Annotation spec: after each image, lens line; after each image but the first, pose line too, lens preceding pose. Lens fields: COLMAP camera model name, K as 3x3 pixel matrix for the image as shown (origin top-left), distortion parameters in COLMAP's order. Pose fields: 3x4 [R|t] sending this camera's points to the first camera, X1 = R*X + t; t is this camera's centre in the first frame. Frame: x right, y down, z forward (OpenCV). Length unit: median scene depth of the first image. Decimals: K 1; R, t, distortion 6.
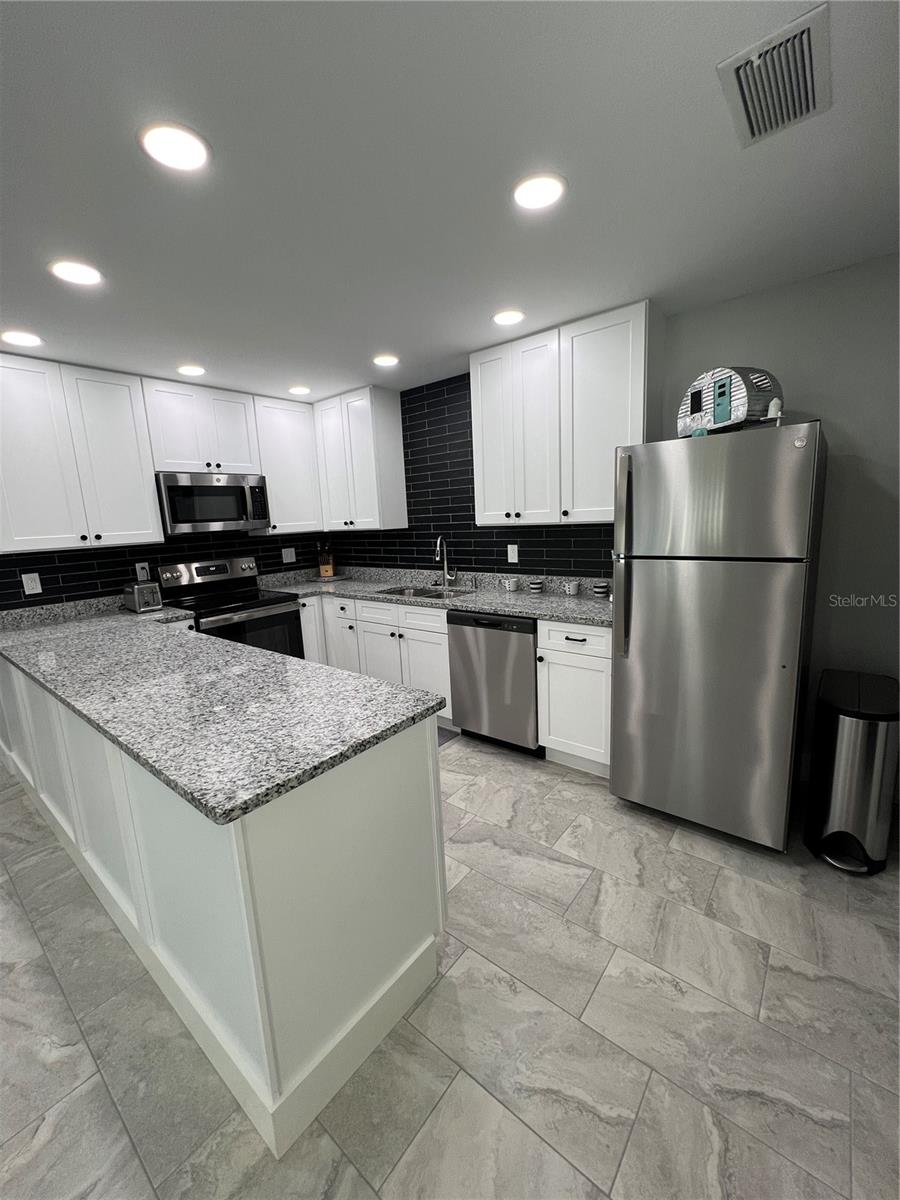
lens RADIAL K [[480.1, 0, 450.4], [0, 480.1, 600.6], [0, 0, 1]] dist [-0.000751, -0.000663]
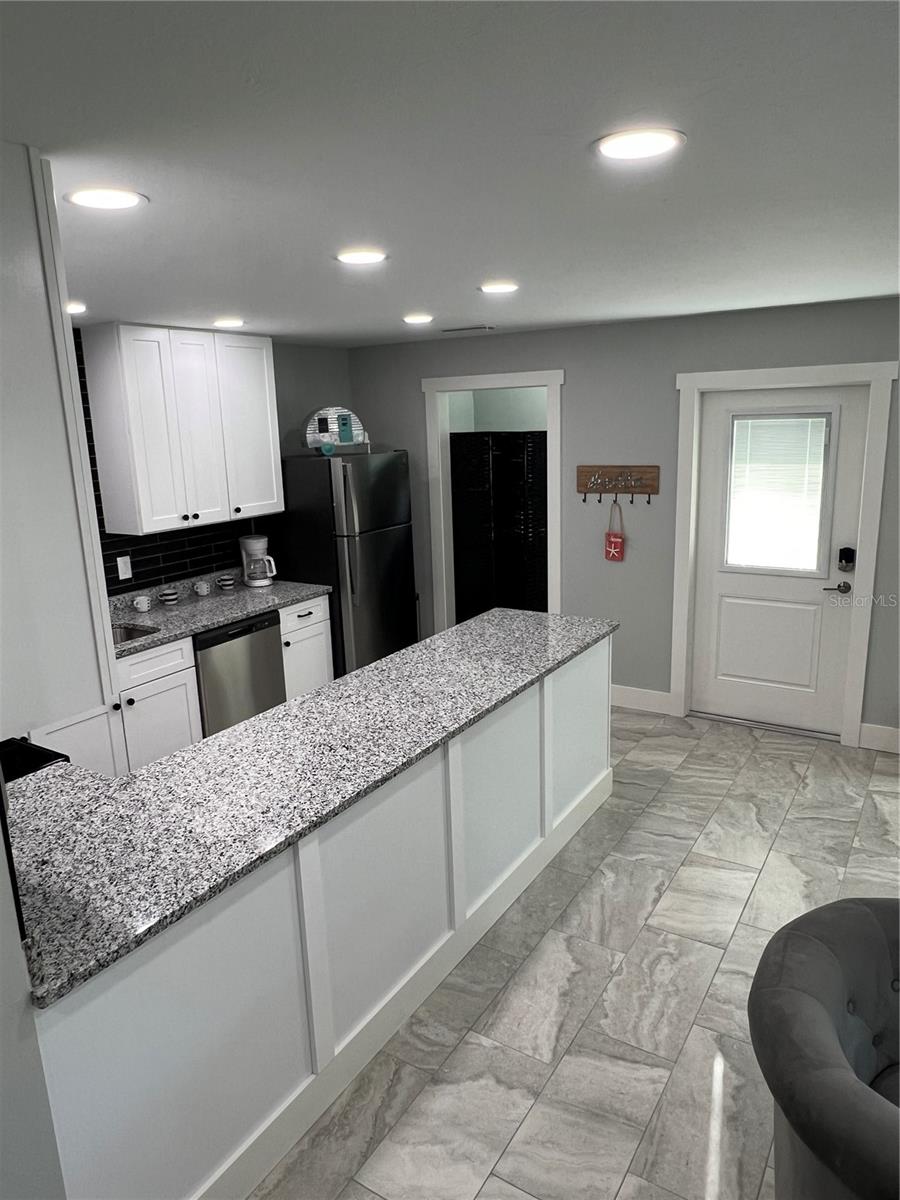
lens RADIAL K [[799.6, 0, 451.5], [0, 799.6, 596.7], [0, 0, 1]] dist [-0.011249, -0.000821]
pose [[-0.119184, -0.167966, 0.978561, -1.251482], [0.214214, 0.958024, 0.190531, -0.190616], [-0.969488, 0.232330, -0.078200, 0.601857]]
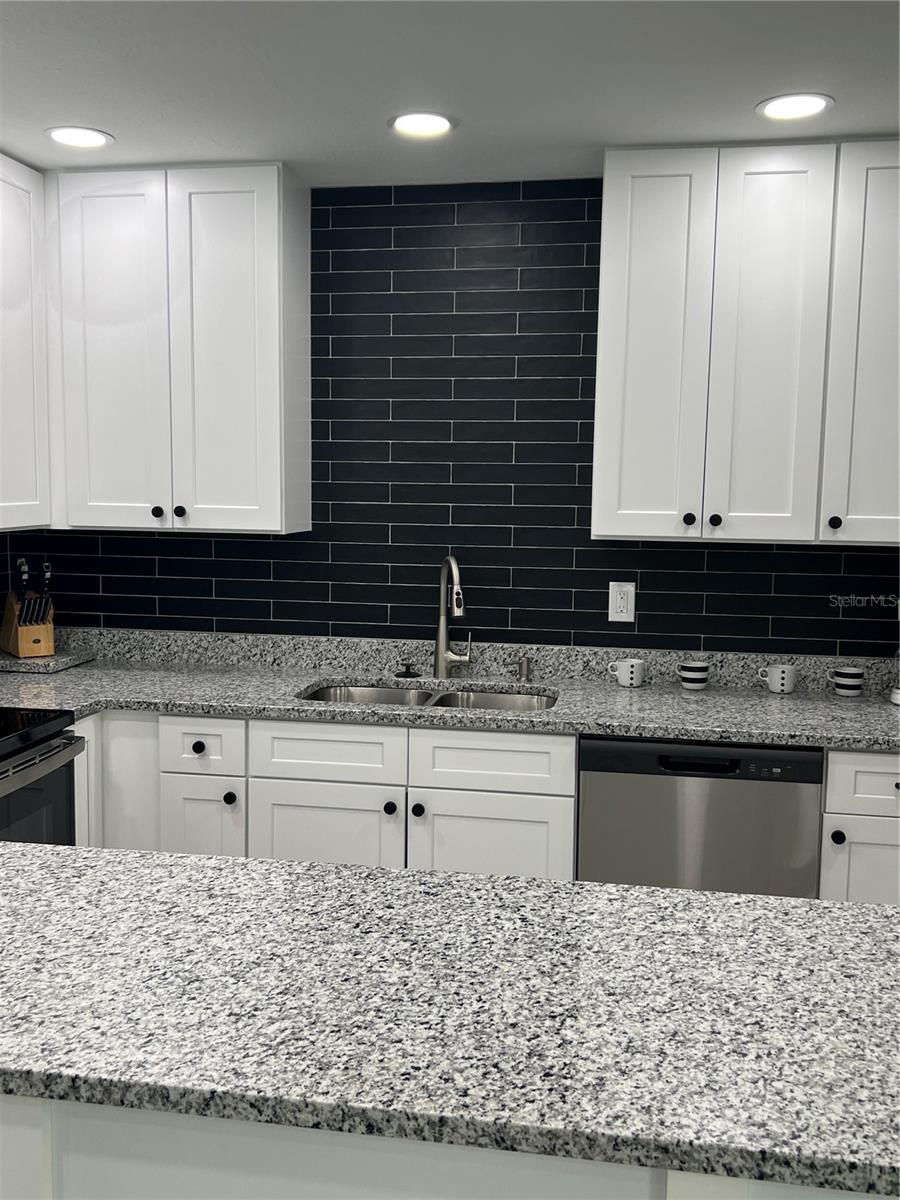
lens RADIAL K [[1155.0, 0, 439.0], [0, 1155.0, 610.7], [0, 0, 1]] dist [0.027503, 0.000000]
pose [[0.871346, 0.003892, 0.490653, -0.547468], [0.030588, 0.997593, -0.062234, -0.029266], [-0.489714, 0.069236, 0.869130, 0.161581]]
